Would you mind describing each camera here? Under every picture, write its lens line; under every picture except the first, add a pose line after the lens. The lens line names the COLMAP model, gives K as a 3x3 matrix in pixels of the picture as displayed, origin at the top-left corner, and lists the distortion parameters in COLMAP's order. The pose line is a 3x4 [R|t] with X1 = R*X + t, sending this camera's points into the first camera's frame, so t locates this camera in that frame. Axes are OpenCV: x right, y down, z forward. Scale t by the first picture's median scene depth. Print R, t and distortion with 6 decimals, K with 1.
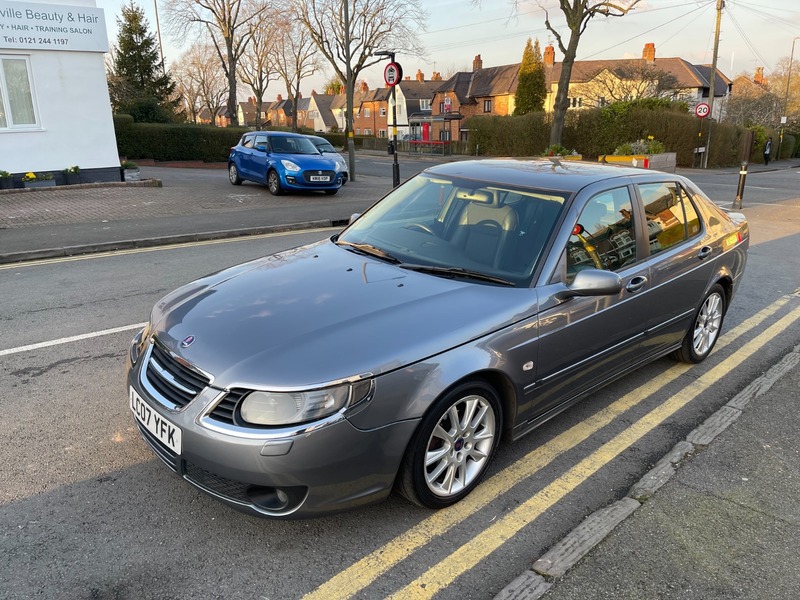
lens RADIAL K [[601.7, 0, 392.0], [0, 601.7, 298.1], [0, 0, 1]] dist [0.082858, -0.110105]
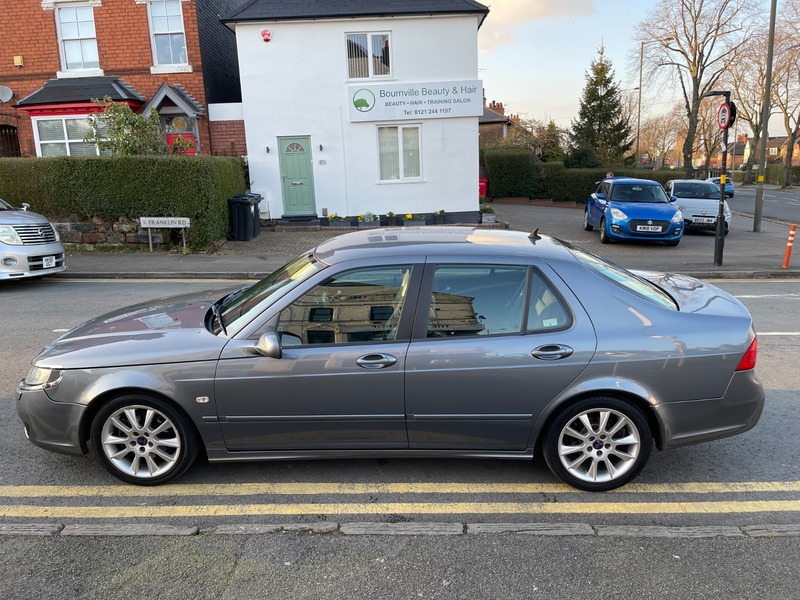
lens RADIAL K [[601.7, 0, 400.2], [0, 601.7, 298.2], [0, 0, 1]] dist [0.082858, -0.110105]
pose [[0.717279, 0.132145, -0.684141, 0.301626], [-0.173470, 0.984804, 0.008347, -0.038462], [0.674847, 0.112691, 0.729302, 0.079492]]
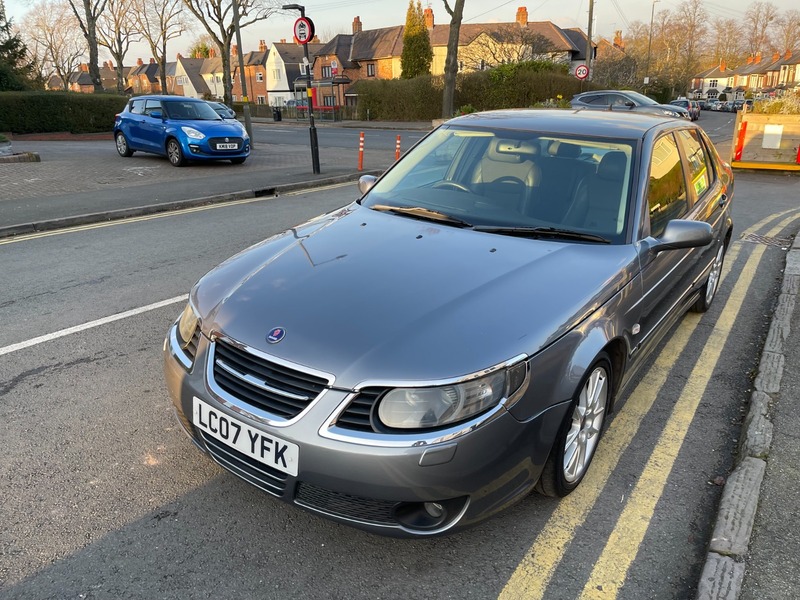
lens RADIAL K [[601.7, 0, 395.5], [0, 601.7, 300.2], [0, 0, 1]] dist [0.082858, -0.110105]
pose [[0.979387, -0.077537, 0.186517, -0.067932], [0.067533, 0.995946, 0.059415, -0.002531], [-0.190368, -0.045594, 0.980653, 0.038633]]
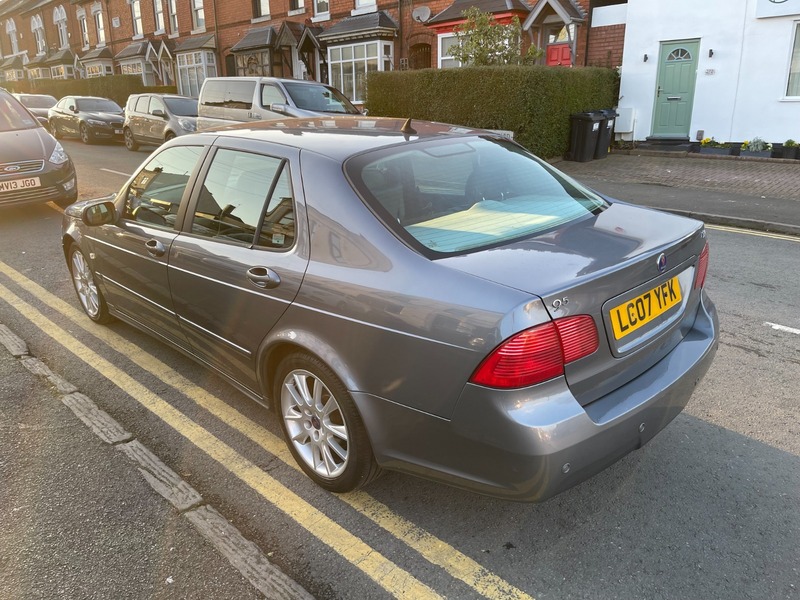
lens RADIAL K [[601.7, 0, 401.5], [0, 601.7, 299.9], [0, 0, 1]] dist [0.082858, -0.110105]
pose [[0.033917, 0.311525, -0.949632, 0.362276], [-0.271824, 0.917235, 0.291189, -0.088527], [0.961749, 0.248257, 0.115790, 0.349918]]
